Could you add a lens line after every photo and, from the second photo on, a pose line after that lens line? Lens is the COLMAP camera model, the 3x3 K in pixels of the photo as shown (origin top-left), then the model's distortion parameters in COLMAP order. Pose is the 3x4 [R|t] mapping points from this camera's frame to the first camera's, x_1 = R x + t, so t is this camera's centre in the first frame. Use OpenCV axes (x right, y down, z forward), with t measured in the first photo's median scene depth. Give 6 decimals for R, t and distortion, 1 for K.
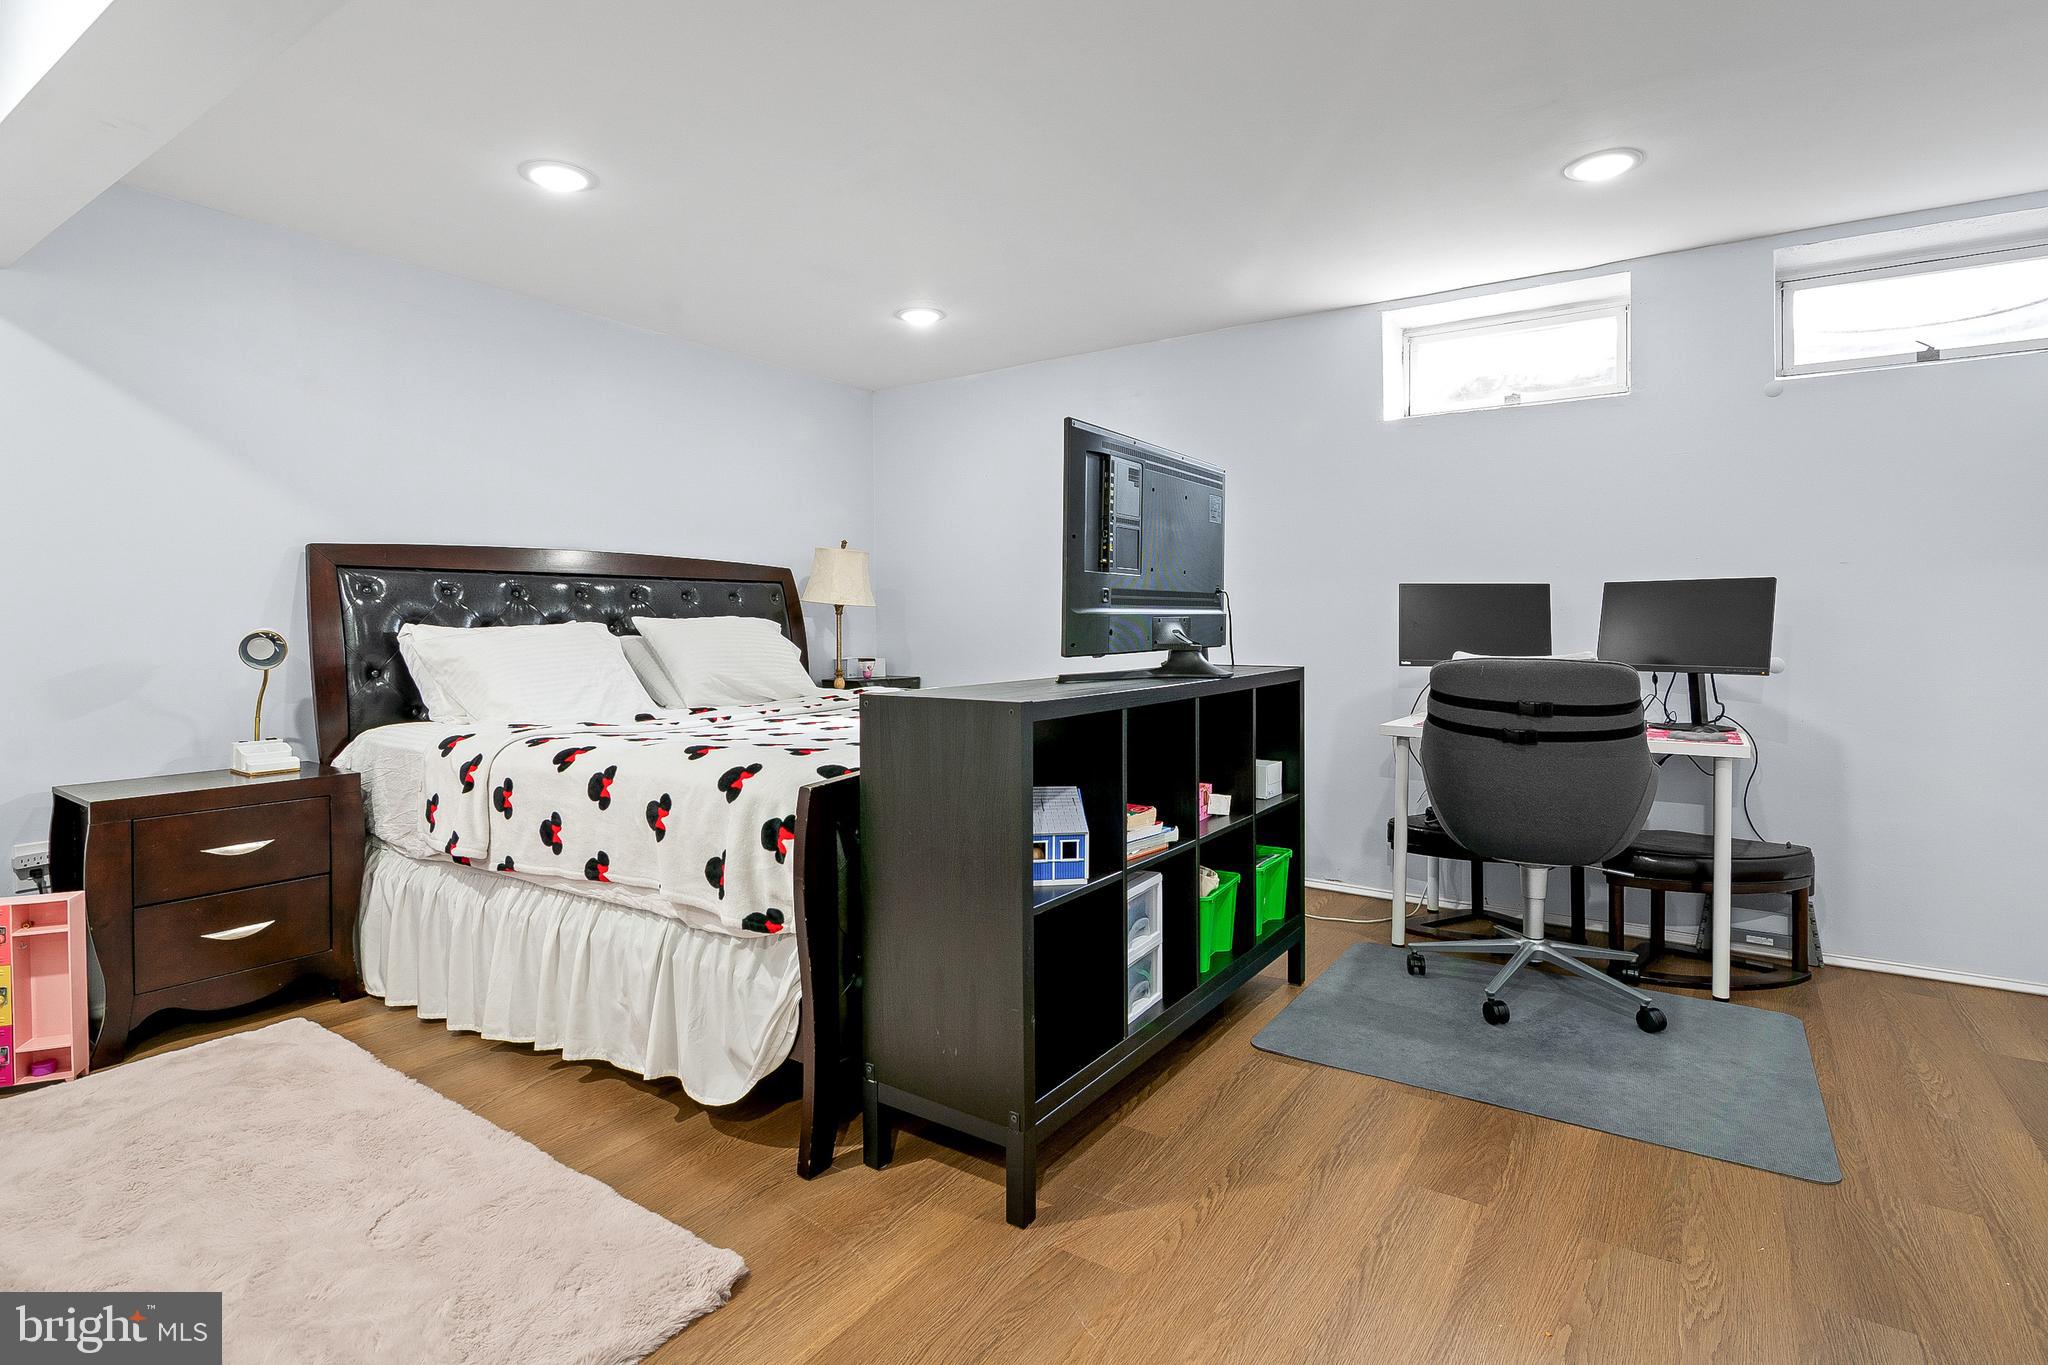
lens RADIAL K [[995.8, 0, 1023.8], [0, 995.8, 633.3], [0, 0, 1]] dist [-0.002497, -0.002616]
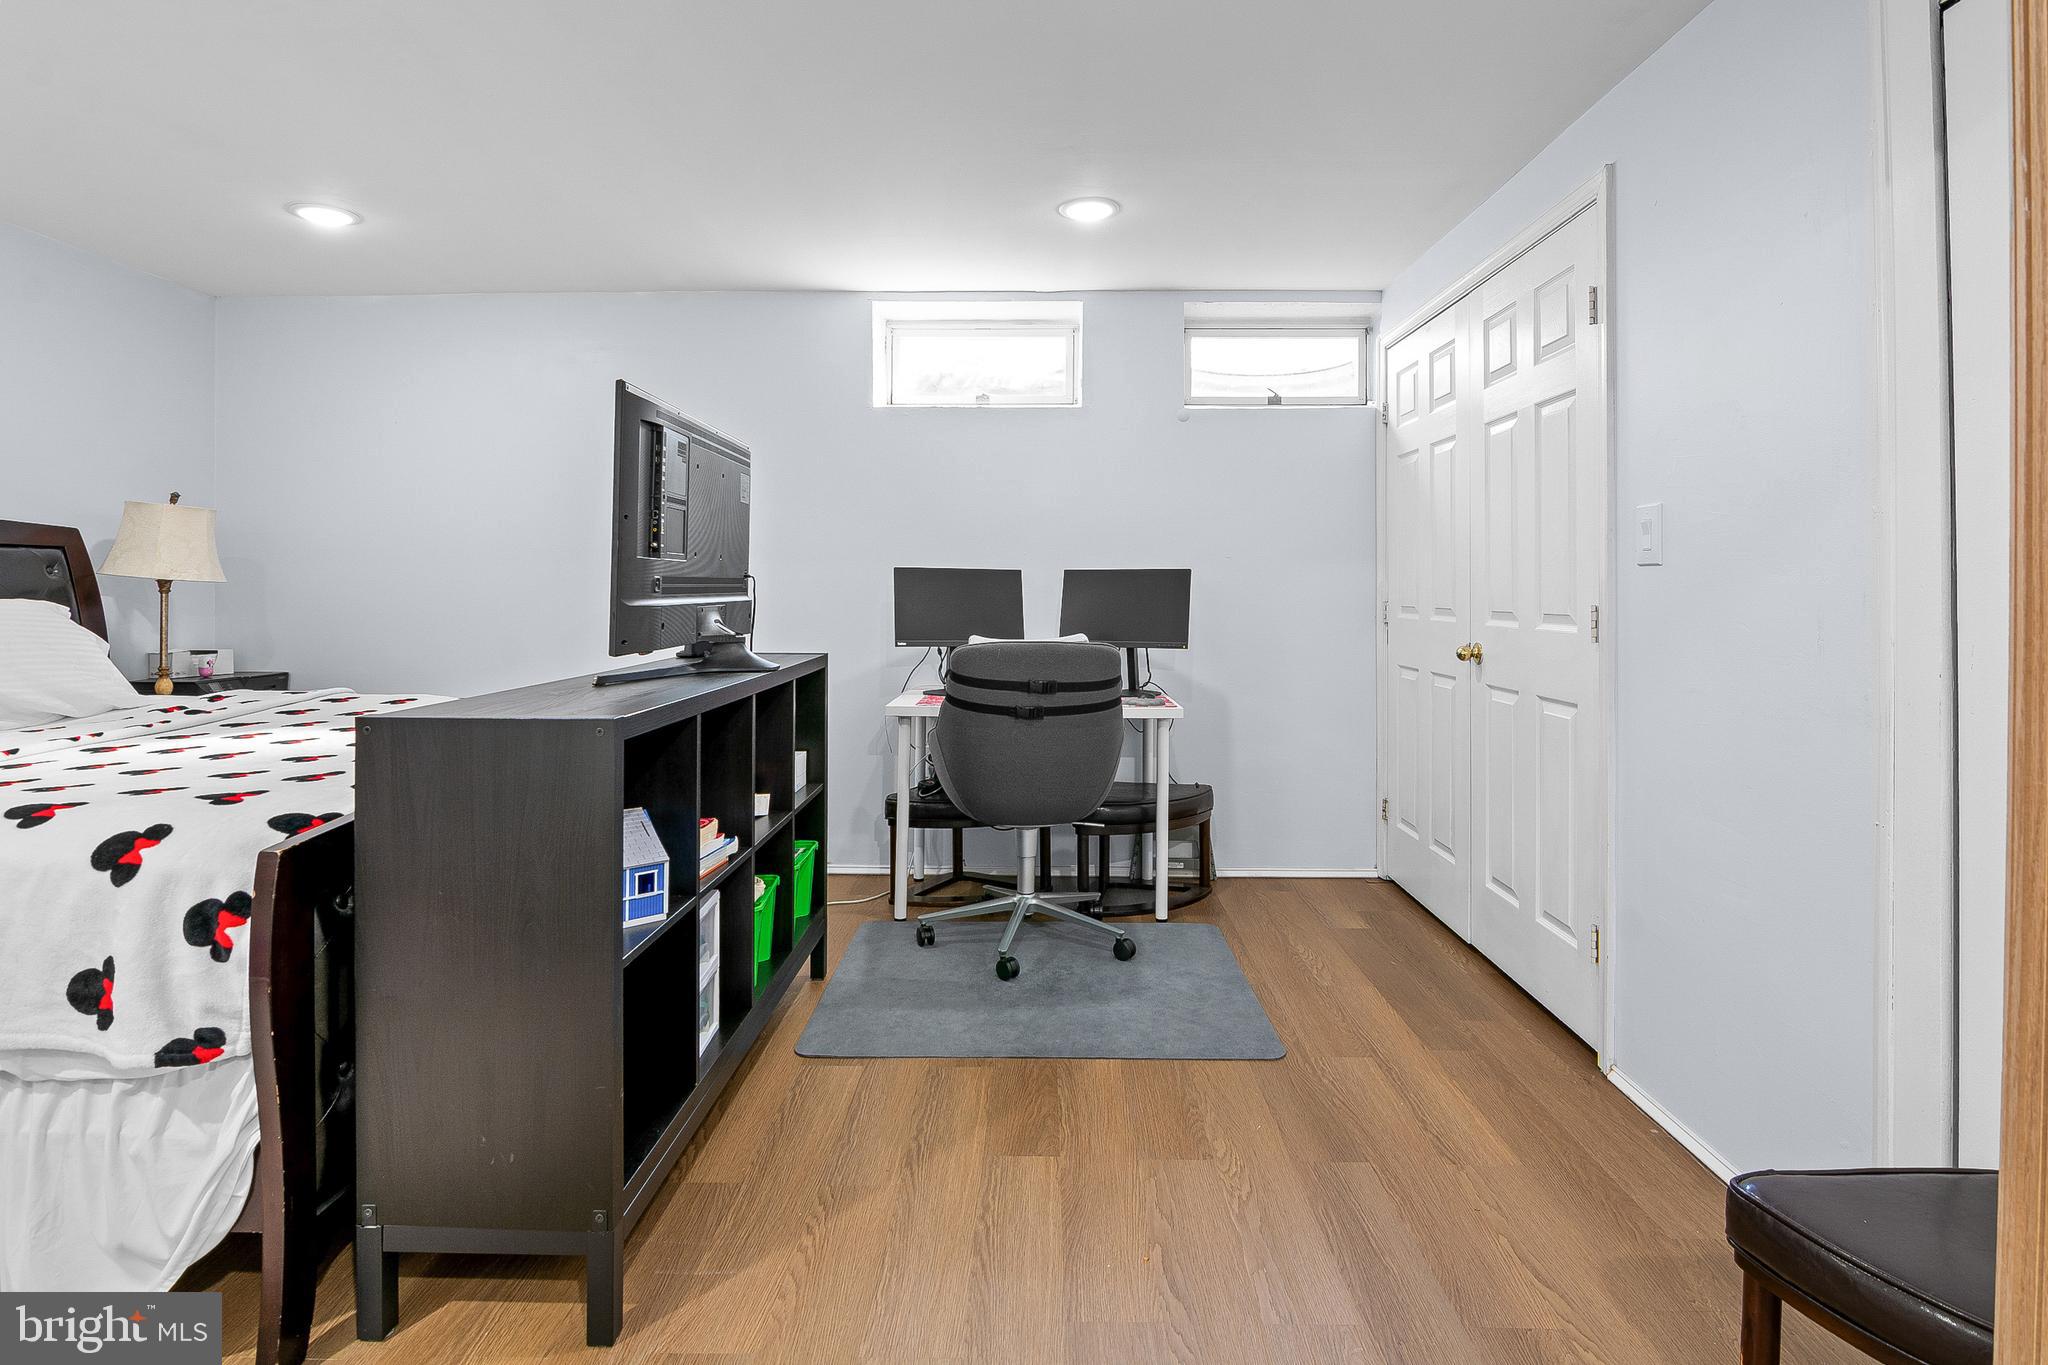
lens RADIAL K [[1013.8, 0, 1059.9], [0, 1013.8, 597.7], [0, 0, 1]] dist [-0.003590, -0.002716]
pose [[0.843940, 0.001146, 0.536437, -0.089074], [0.005144, 0.999934, -0.010228, -0.013742], [-0.536414, 0.011391, 0.843878, 0.046094]]
